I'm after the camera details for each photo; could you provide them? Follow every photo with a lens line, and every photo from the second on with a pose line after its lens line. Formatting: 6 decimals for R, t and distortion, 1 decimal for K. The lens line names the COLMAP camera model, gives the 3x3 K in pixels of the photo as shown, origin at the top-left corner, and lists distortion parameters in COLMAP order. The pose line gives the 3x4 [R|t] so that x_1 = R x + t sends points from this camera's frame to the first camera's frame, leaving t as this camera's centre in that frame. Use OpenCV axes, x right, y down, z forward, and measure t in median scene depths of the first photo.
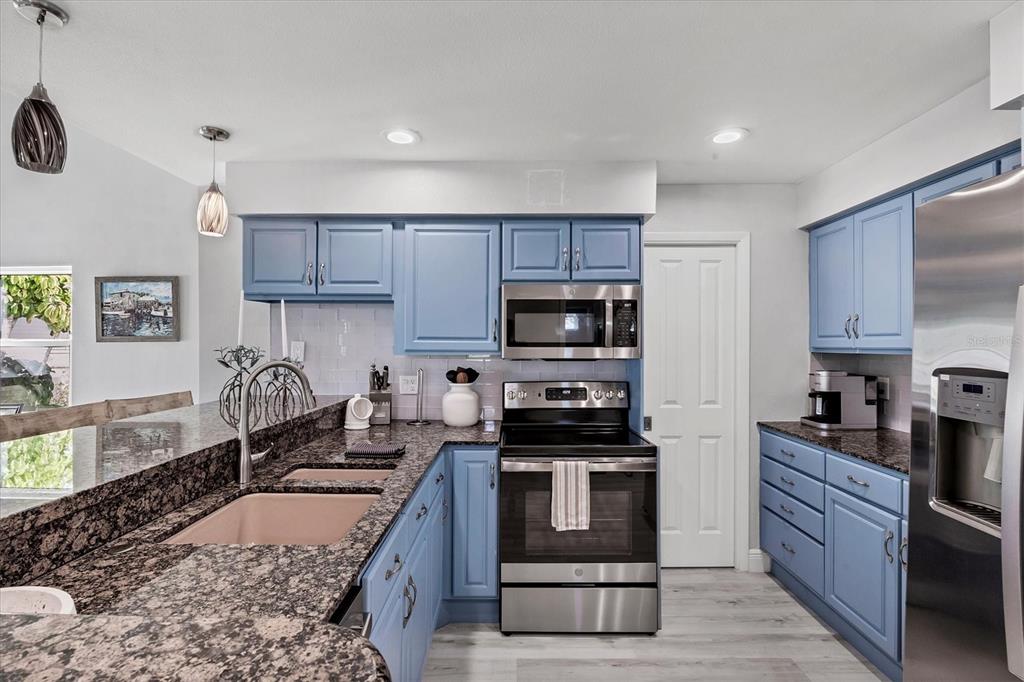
lens RADIAL K [[481.0, 0, 513.5], [0, 481.0, 338.5], [0, 0, 1]] dist [-0.001323, -0.000014]
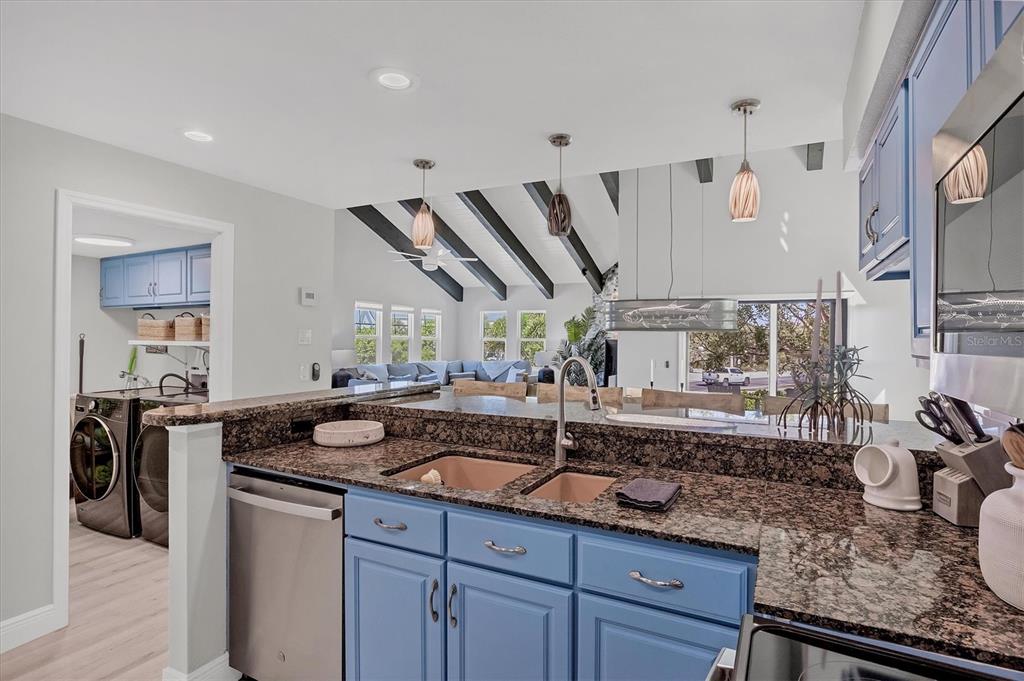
lens RADIAL K [[525.7, 0, 513.5], [0, 525.7, 340.3], [0, 0, 1]] dist [0.001898, 0.000045]
pose [[-0.465551, -0.003146, -0.885015, 0.297943], [0.000209, 0.999993, -0.003665, 0.009157], [0.885021, -0.001891, -0.465548, 0.739695]]
